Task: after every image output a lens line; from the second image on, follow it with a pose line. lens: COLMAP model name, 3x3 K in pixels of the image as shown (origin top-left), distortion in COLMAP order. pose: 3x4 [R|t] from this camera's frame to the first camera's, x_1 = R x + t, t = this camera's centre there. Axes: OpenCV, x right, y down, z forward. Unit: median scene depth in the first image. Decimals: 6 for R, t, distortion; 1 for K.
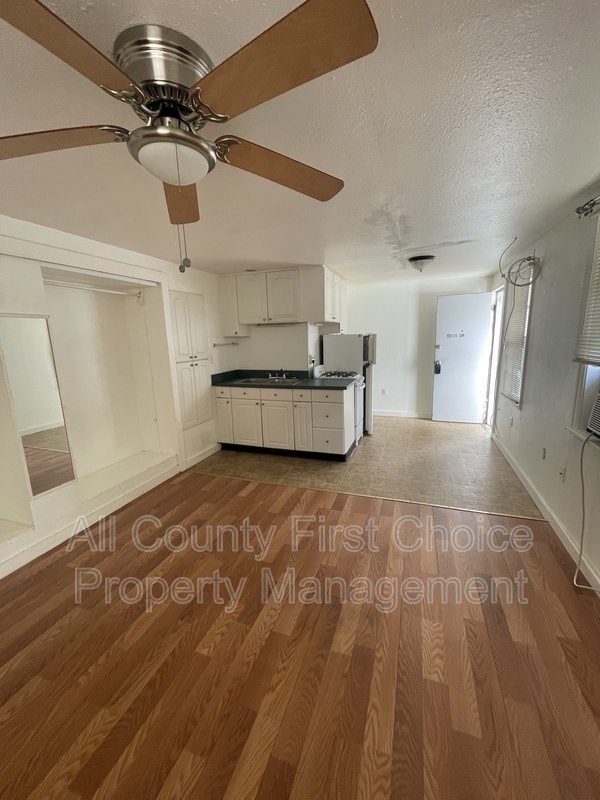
lens RADIAL K [[326.0, 0, 301.5], [0, 326.0, 398.8], [0, 0, 1]] dist [-0.000053, -0.001012]
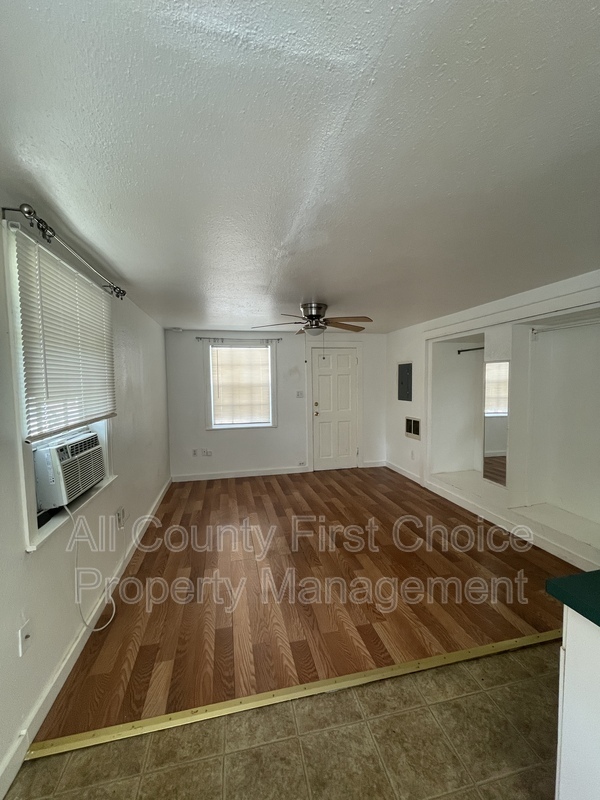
lens RADIAL K [[326.0, 0, 299.9], [0, 326.0, 400.9], [0, 0, 1]] dist [-0.000053, -0.001012]
pose [[-0.845519, 0.073136, -0.528913, 0.401696], [-0.064466, 0.969346, 0.237093, -0.208602], [0.530040, 0.234564, -0.814885, 0.988953]]
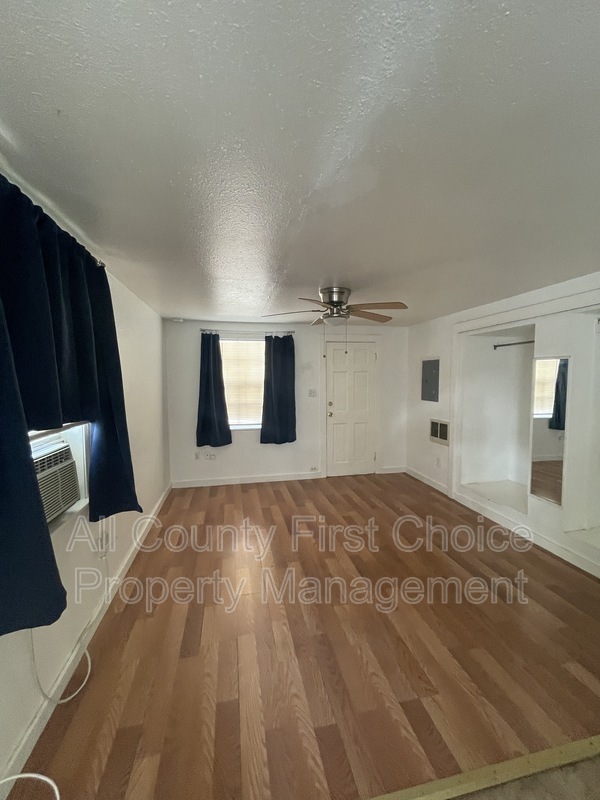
lens RADIAL K [[326.0, 0, 298.9], [0, 326.0, 403.5], [0, 0, 1]] dist [-0.000053, -0.001012]
pose [[-0.855959, 0.075237, -0.511540, 0.359696], [-0.068557, 0.964105, 0.256516, -0.187648], [0.512478, 0.254637, -0.820077, 0.870596]]
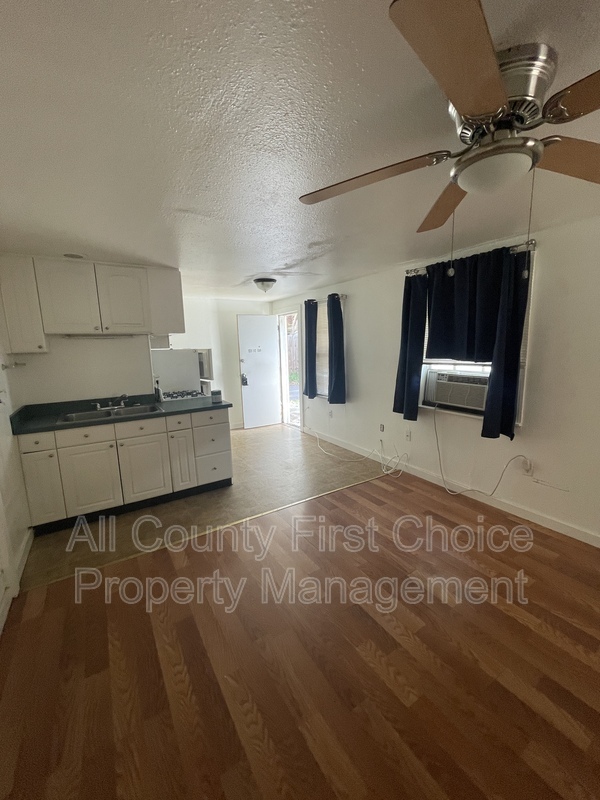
lens RADIAL K [[326.0, 0, 300.5], [0, 326.0, 399.1], [0, 0, 1]] dist [-0.000053, -0.001012]
pose [[0.616503, -0.118957, 0.778314, -0.434540], [0.159596, 0.986880, 0.024418, -0.038828], [-0.771008, 0.109162, 0.627400, 0.238948]]
